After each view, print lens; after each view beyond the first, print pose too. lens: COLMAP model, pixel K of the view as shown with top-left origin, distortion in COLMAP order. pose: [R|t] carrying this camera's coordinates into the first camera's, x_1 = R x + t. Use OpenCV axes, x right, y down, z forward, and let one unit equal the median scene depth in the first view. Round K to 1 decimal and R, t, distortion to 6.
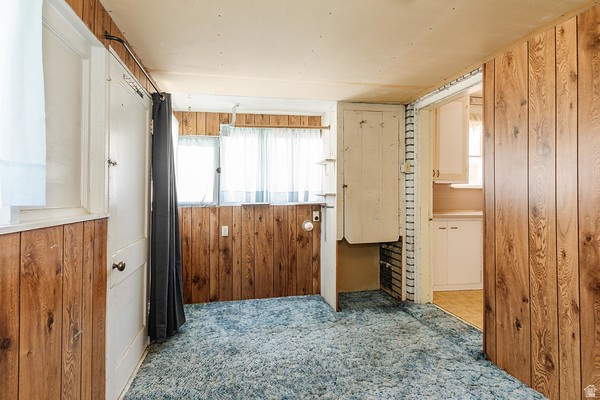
lens RADIAL K [[281.2, 0, 298.2], [0, 281.2, 193.0], [0, 0, 1]] dist [0.000074, -0.000010]
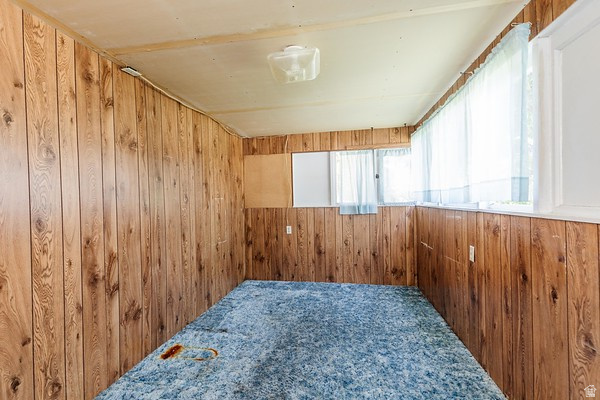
lens RADIAL K [[264.8, 0, 300.0], [0, 264.8, 200.0], [0, 0, 1]] dist [0.000241, 0.000044]
pose [[-0.915905, 0.021093, 0.400839, -0.200688], [0.019165, 0.999777, -0.008820, 0.014059], [-0.400936, -0.000397, -0.916106, 1.532124]]
